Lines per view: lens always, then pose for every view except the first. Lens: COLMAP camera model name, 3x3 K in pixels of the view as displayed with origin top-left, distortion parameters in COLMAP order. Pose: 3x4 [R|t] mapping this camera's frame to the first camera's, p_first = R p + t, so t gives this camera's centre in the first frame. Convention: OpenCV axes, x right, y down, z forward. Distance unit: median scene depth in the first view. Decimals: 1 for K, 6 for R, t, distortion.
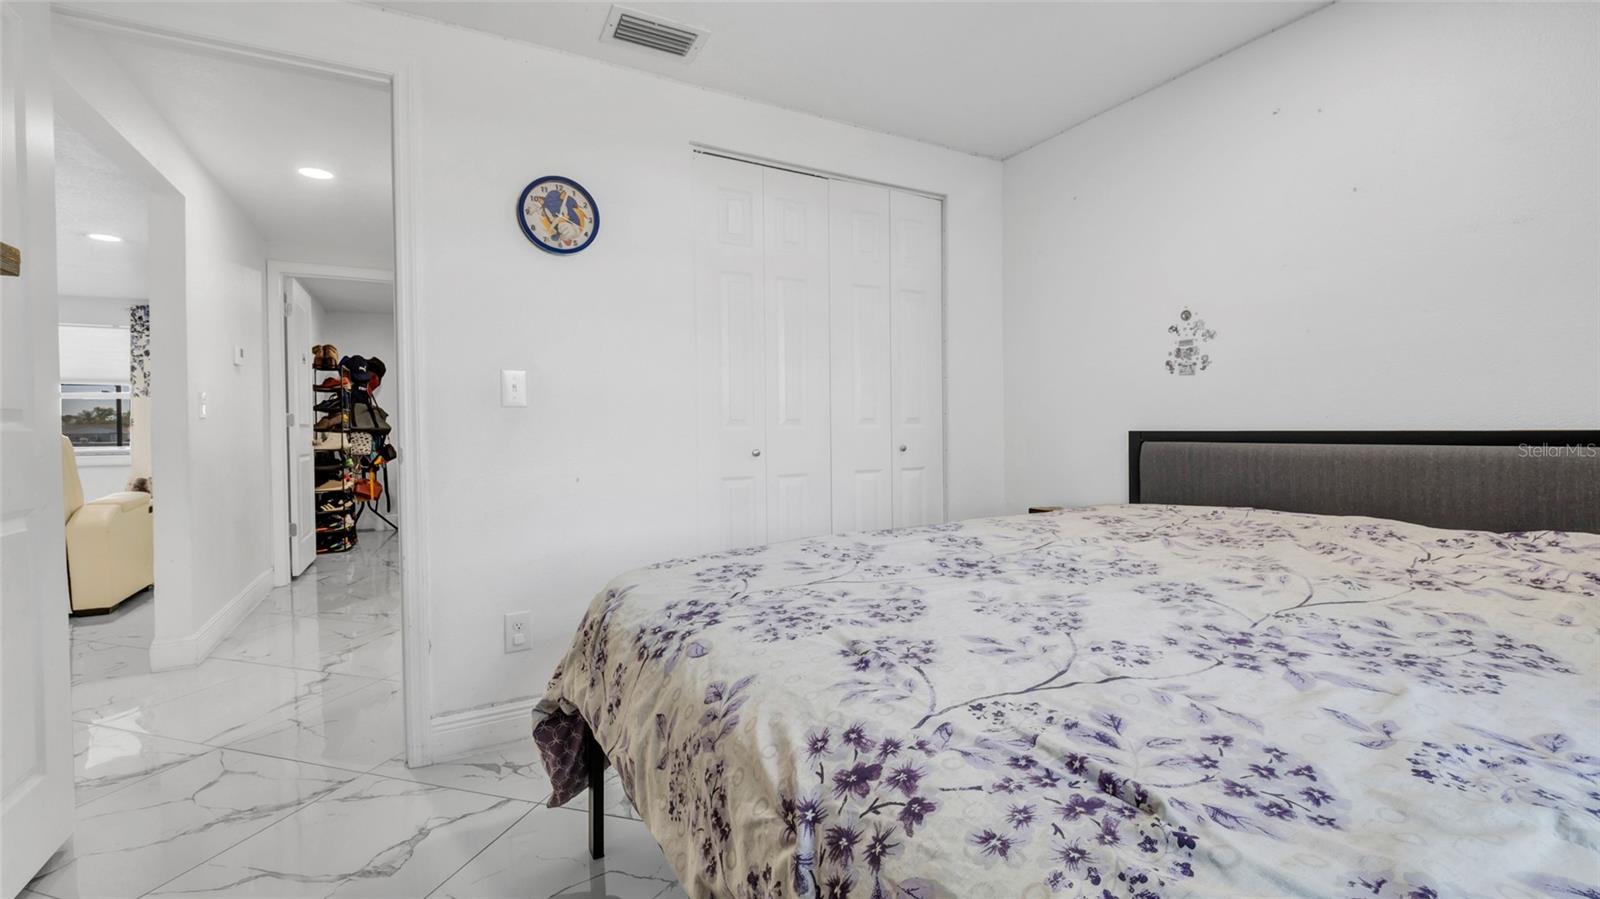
lens RADIAL K [[666.7, 0, 810.0], [0, 666.7, 444.5], [0, 0, 1]] dist [-0.000717, -0.004866]
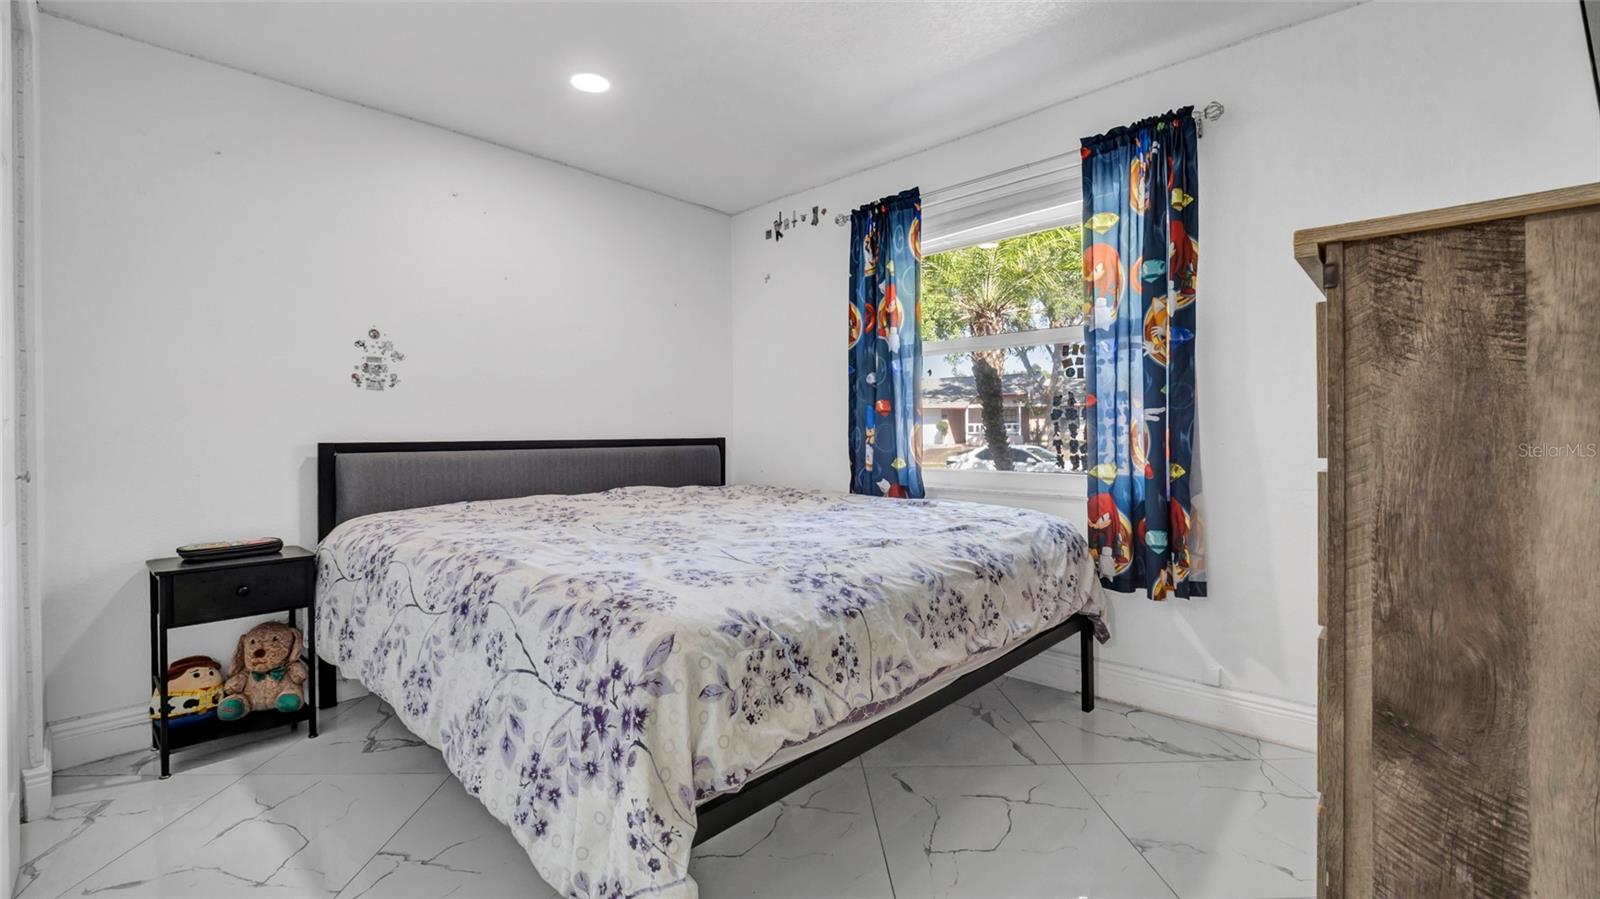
lens RADIAL K [[666.7, 0, 802.3], [0, 666.7, 442.3], [0, 0, 1]] dist [-0.000717, -0.004866]
pose [[-0.316896, -0.001942, 0.948458, -0.666626], [0.029924, 0.999480, 0.012044, -0.013128], [-0.947988, 0.032198, -0.316673, 0.699371]]
